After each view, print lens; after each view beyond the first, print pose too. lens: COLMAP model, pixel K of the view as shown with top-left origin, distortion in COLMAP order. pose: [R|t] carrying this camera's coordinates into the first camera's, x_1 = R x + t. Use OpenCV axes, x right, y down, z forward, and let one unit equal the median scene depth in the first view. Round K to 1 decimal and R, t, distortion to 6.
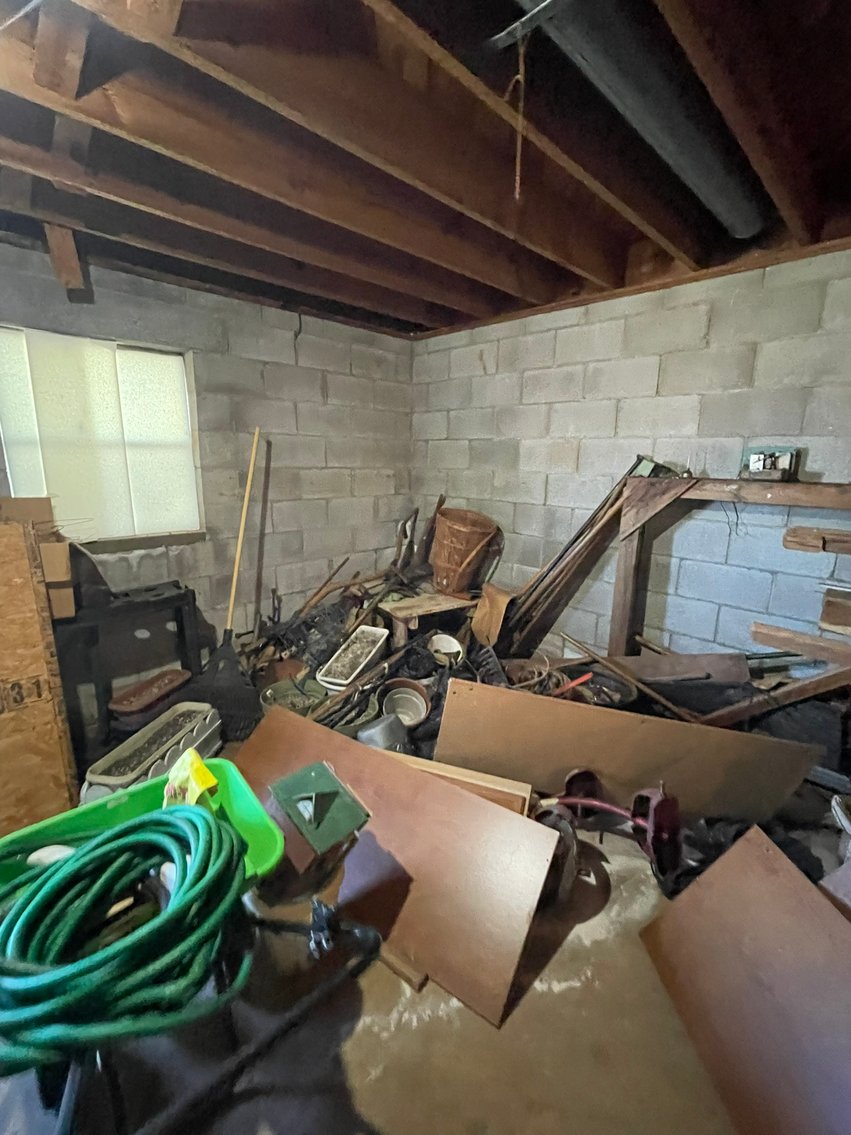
lens RADIAL K [[495.2, 0, 431.4], [0, 495.2, 561.1], [0, 0, 1]] dist [-0.001819, 0.000109]
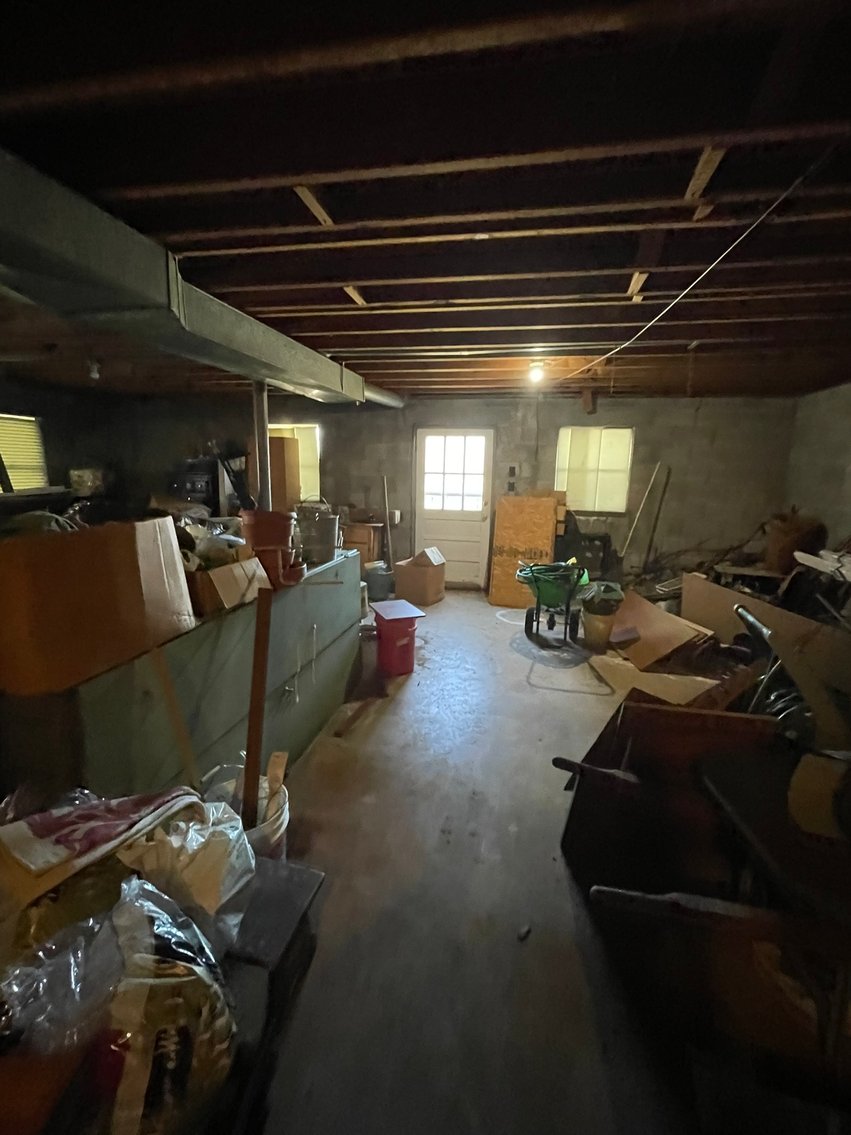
lens RADIAL K [[495.2, 0, 431.4], [0, 495.2, 561.1], [0, 0, 1]] dist [-0.001819, 0.000109]
pose [[0.560909, 0.154548, -0.813324, 0.889871], [-0.183454, 0.981200, 0.059928, 0.183725], [0.807295, 0.115594, 0.578716, -0.914522]]
